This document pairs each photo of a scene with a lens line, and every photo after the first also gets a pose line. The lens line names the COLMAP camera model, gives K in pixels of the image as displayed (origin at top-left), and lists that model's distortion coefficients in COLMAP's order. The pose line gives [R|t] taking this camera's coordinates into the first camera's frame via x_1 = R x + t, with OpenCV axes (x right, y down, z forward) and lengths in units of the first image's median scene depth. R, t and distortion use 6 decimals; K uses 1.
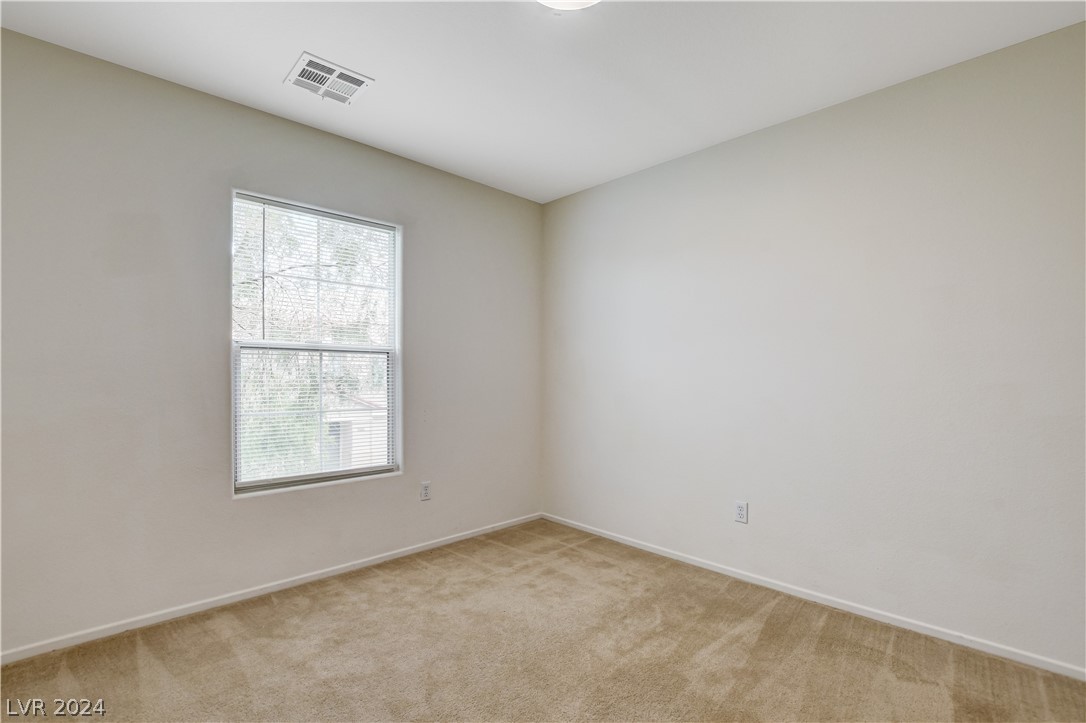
lens RADIAL K [[499.9, 0, 541.2], [0, 499.9, 375.7], [0, 0, 1]] dist [-0.024847, 0.000417]
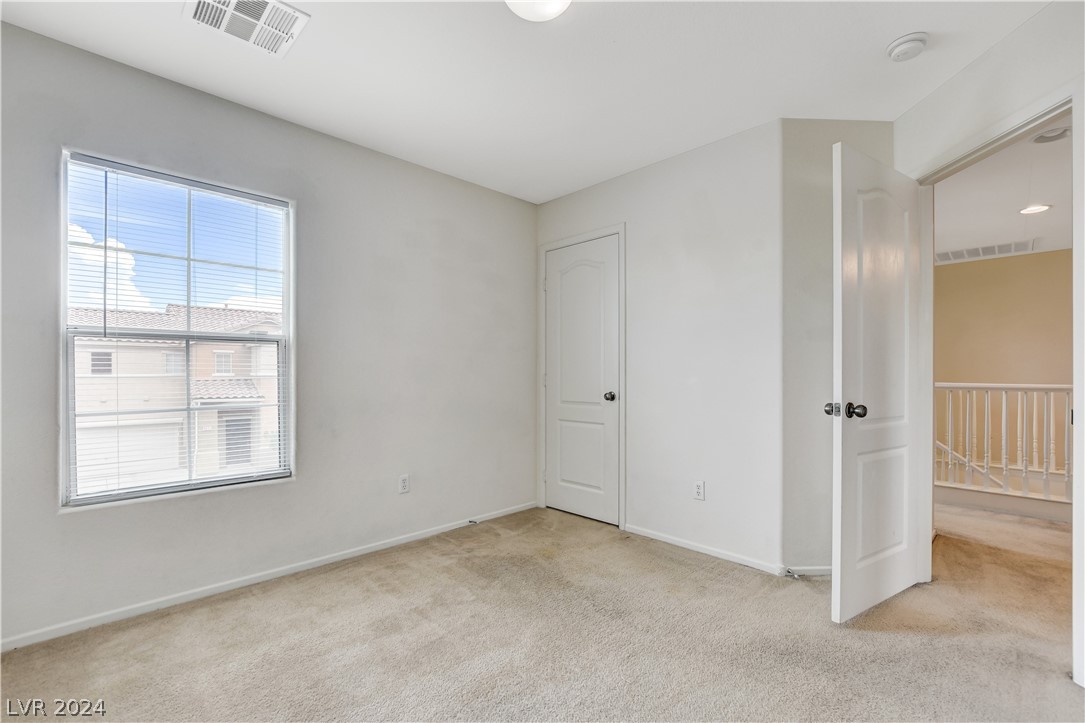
lens RADIAL K [[470.9, 0, 545.4], [0, 470.9, 376.0], [0, 0, 1]] dist [-0.011904, -0.000092]
pose [[0.999941, 0.005648, 0.009281, 0.175041], [-0.005735, 0.999940, 0.009366, 0.000640], [-0.009228, -0.009419, 0.999913, 0.172865]]
